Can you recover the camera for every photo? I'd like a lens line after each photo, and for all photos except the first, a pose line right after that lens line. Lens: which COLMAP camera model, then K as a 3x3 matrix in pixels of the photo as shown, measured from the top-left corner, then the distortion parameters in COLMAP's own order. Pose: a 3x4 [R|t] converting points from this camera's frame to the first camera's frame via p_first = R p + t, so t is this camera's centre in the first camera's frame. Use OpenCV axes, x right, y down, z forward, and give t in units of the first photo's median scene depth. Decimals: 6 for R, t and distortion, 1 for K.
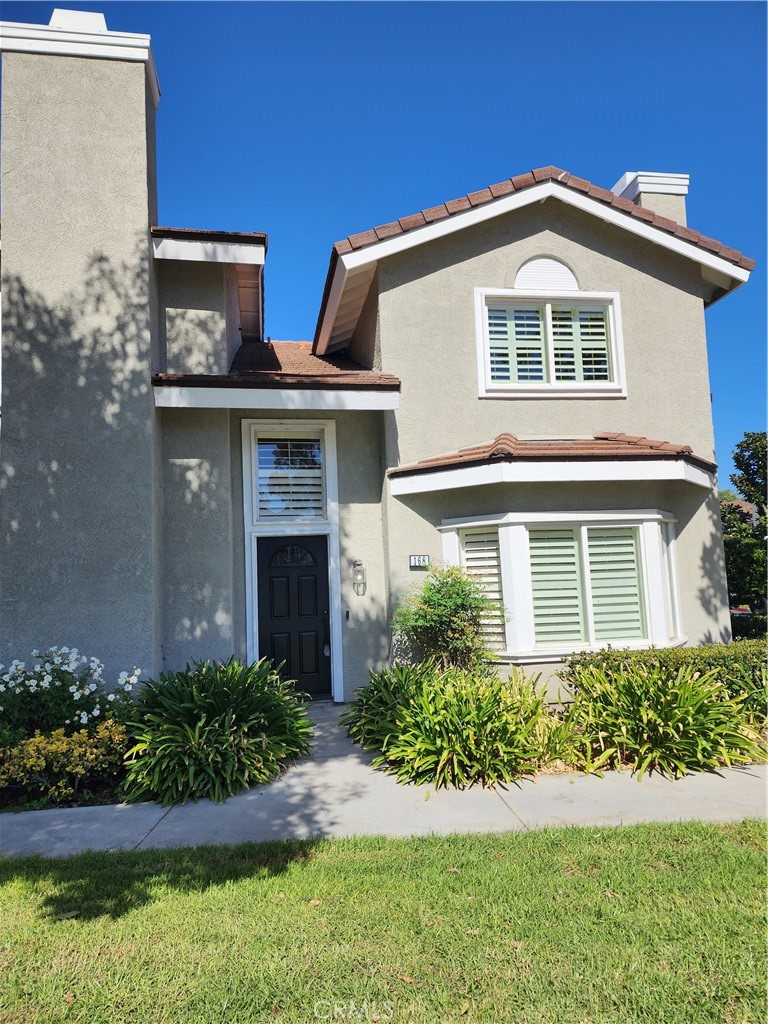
lens RADIAL K [[685.1, 0, 383.7], [0, 685.1, 511.2], [0, 0, 1]] dist [0.039326, -0.000107]
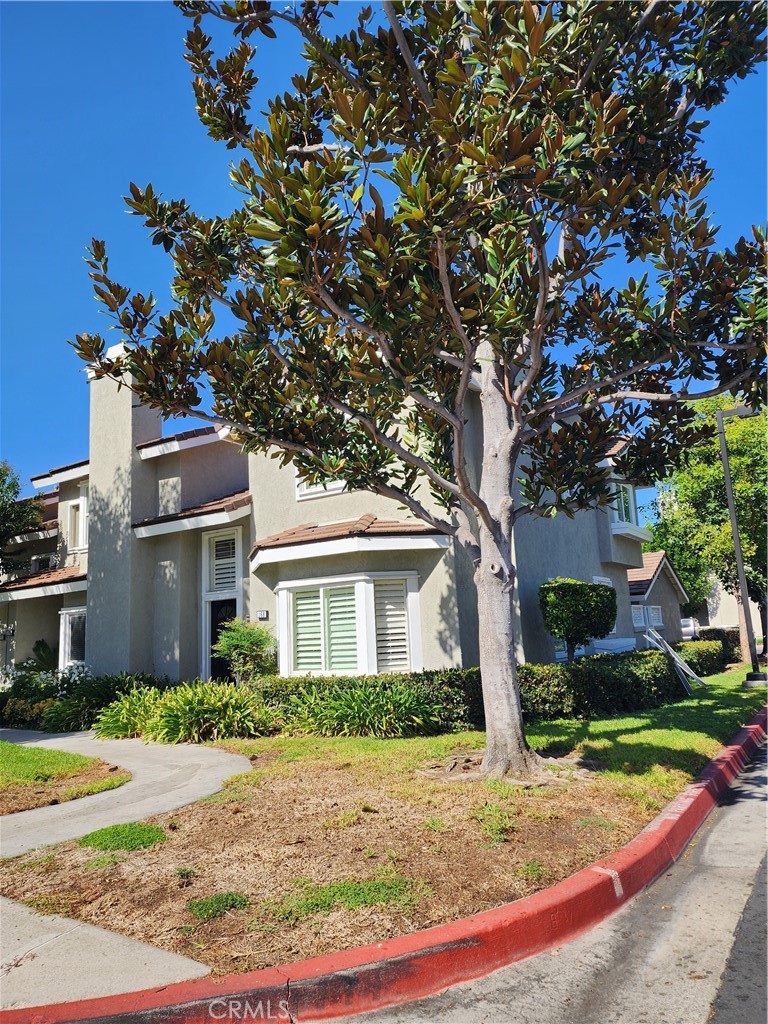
lens RADIAL K [[685.1, 0, 382.4], [0, 685.1, 513.3], [0, 0, 1]] dist [0.039326, -0.000107]
pose [[0.724635, -0.117181, -0.679097, 1.361341], [0.089222, 0.993096, -0.076158, -0.012568], [0.683333, -0.005403, 0.730087, 0.053256]]
